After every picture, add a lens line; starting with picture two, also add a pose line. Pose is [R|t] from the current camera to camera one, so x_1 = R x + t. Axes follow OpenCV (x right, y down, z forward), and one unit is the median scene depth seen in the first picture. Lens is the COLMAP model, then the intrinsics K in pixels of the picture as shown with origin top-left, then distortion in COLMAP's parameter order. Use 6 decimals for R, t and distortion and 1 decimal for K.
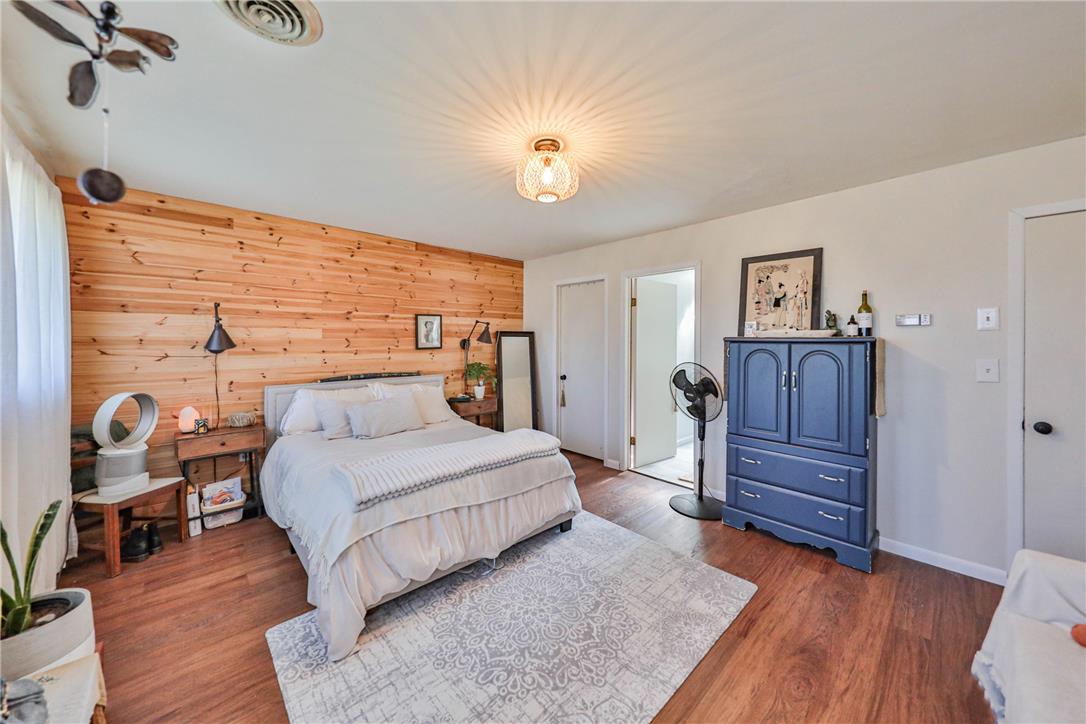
lens RADIAL K [[383.9, 0, 543.9], [0, 383.9, 341.7], [0, 0, 1]] dist [0.000378, -0.000050]
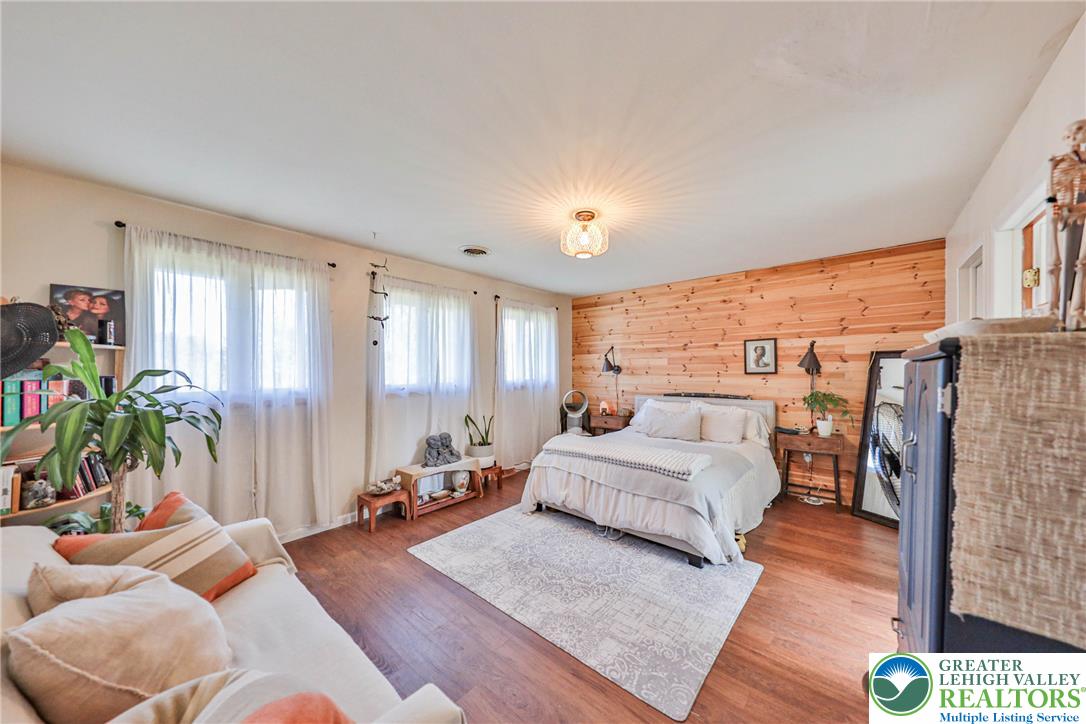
lens RADIAL K [[372.0, 0, 548.0], [0, 372.0, 369.4], [0, 0, 1]] dist [0.001337, 0.000017]
pose [[0.096508, -0.002981, -0.995328, 0.788587], [0.003328, 0.999991, -0.002672, 0.010229], [0.995327, -0.003055, 0.096517, 0.468678]]
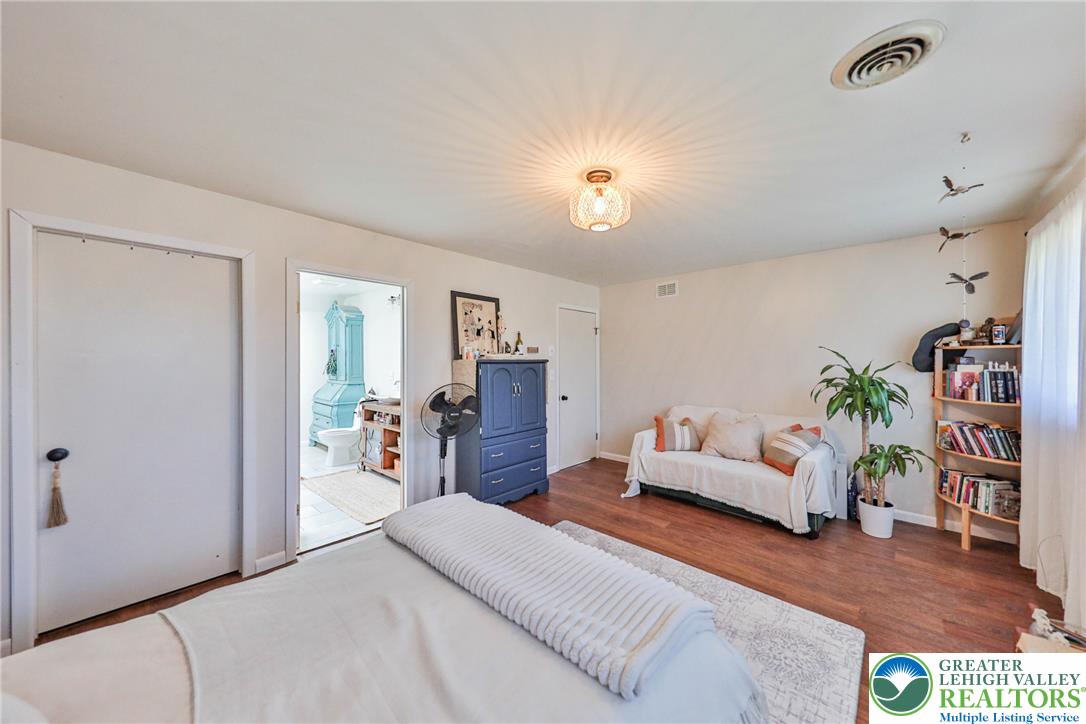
lens RADIAL K [[363.9, 0, 586.7], [0, 363.9, 360.5], [0, 0, 1]] dist [0.000525, -0.000058]
pose [[-0.119395, -0.004159, 0.992838, -0.605444], [0.004437, 0.999979, 0.004723, -0.010652], [-0.992837, 0.004969, -0.119374, 0.721446]]
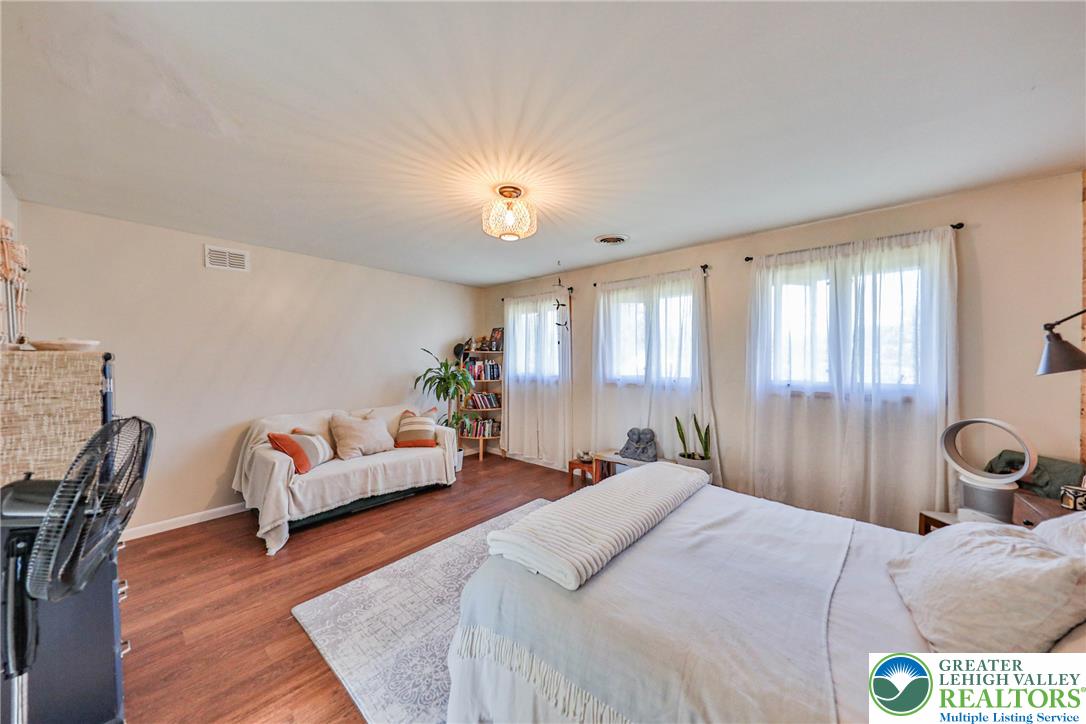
lens RADIAL K [[359.4, 0, 544.7], [0, 359.4, 362.5], [0, 0, 1]] dist [0.000415, -0.000116]
pose [[-0.994471, -0.004772, -0.104903, 0.009749], [-0.005794, 0.999939, 0.009444, -0.002928], [0.104852, 0.009999, -0.994438, 1.308904]]
